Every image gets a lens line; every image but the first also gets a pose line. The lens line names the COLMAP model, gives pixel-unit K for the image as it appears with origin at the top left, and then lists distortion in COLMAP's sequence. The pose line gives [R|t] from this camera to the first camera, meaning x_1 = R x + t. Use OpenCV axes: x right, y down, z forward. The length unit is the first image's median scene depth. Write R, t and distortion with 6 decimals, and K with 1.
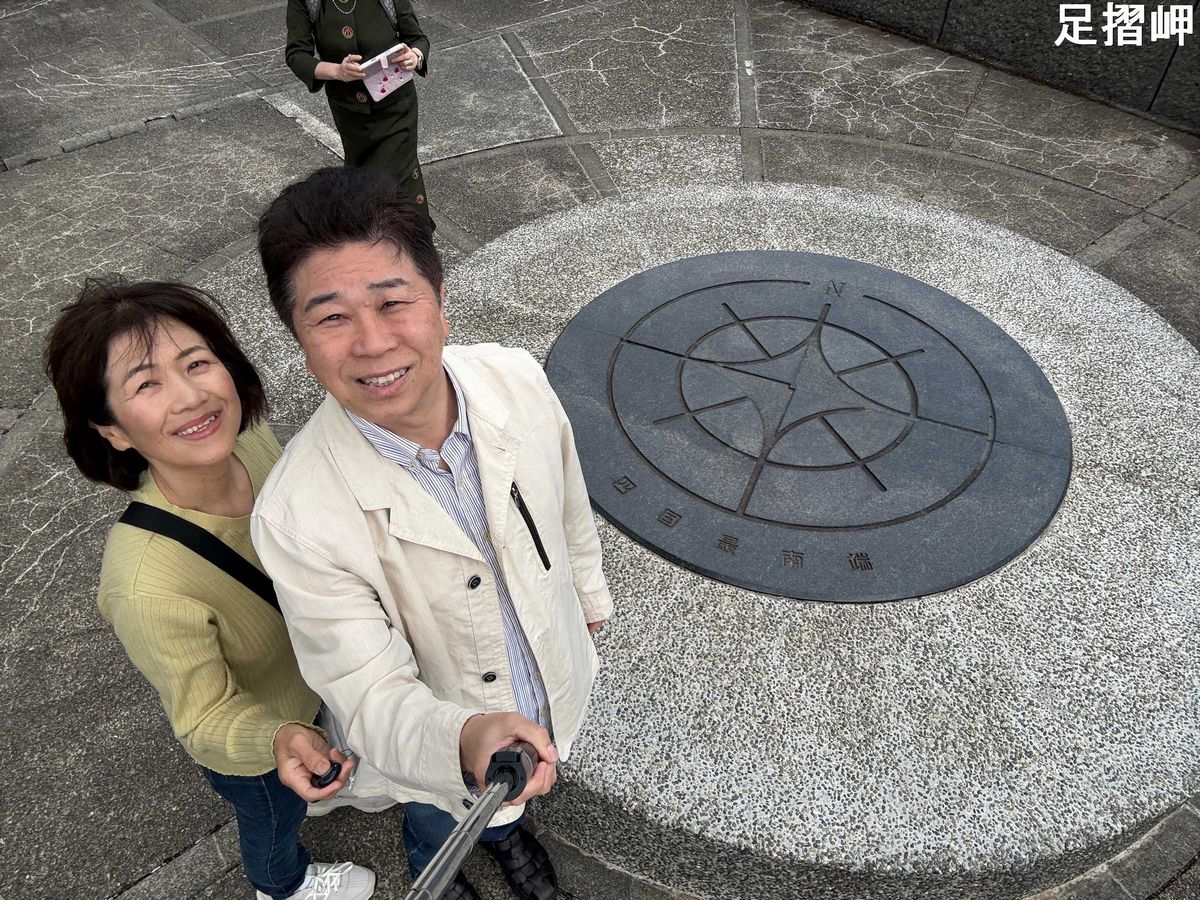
lens RADIAL K [[808.7, 0, 609.4], [0, 808.7, 445.7], [0, 0, 1]] dist [0.096724, -0.129201]
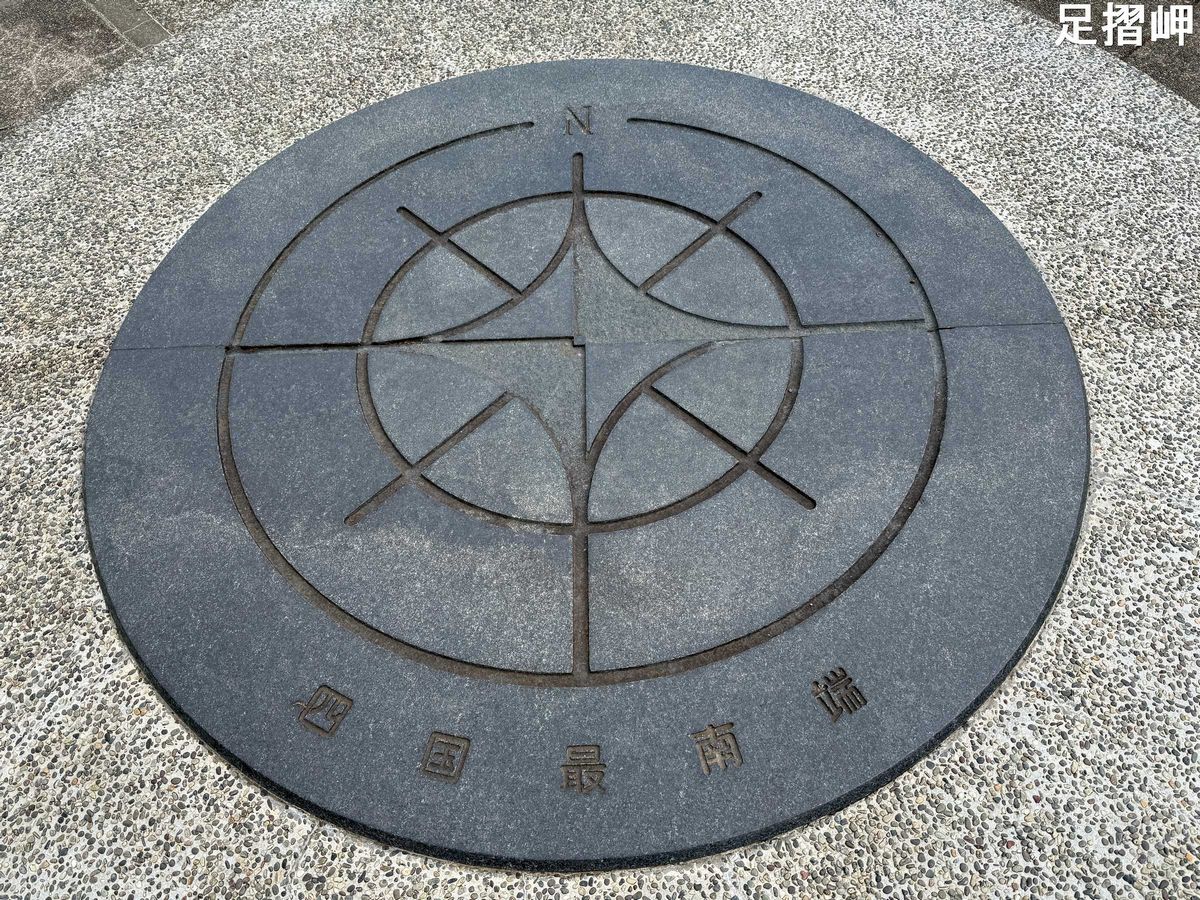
lens RADIAL K [[842.9, 0, 598.6], [0, 842.9, 450.4], [0, 0, 1]] dist [0.041856, -0.048882]
pose [[0.909957, -0.364890, 0.197062, 0.107138], [0.319624, 0.919862, 0.227363, -0.133036], [-0.264233, -0.143905, 0.953663, 0.479289]]
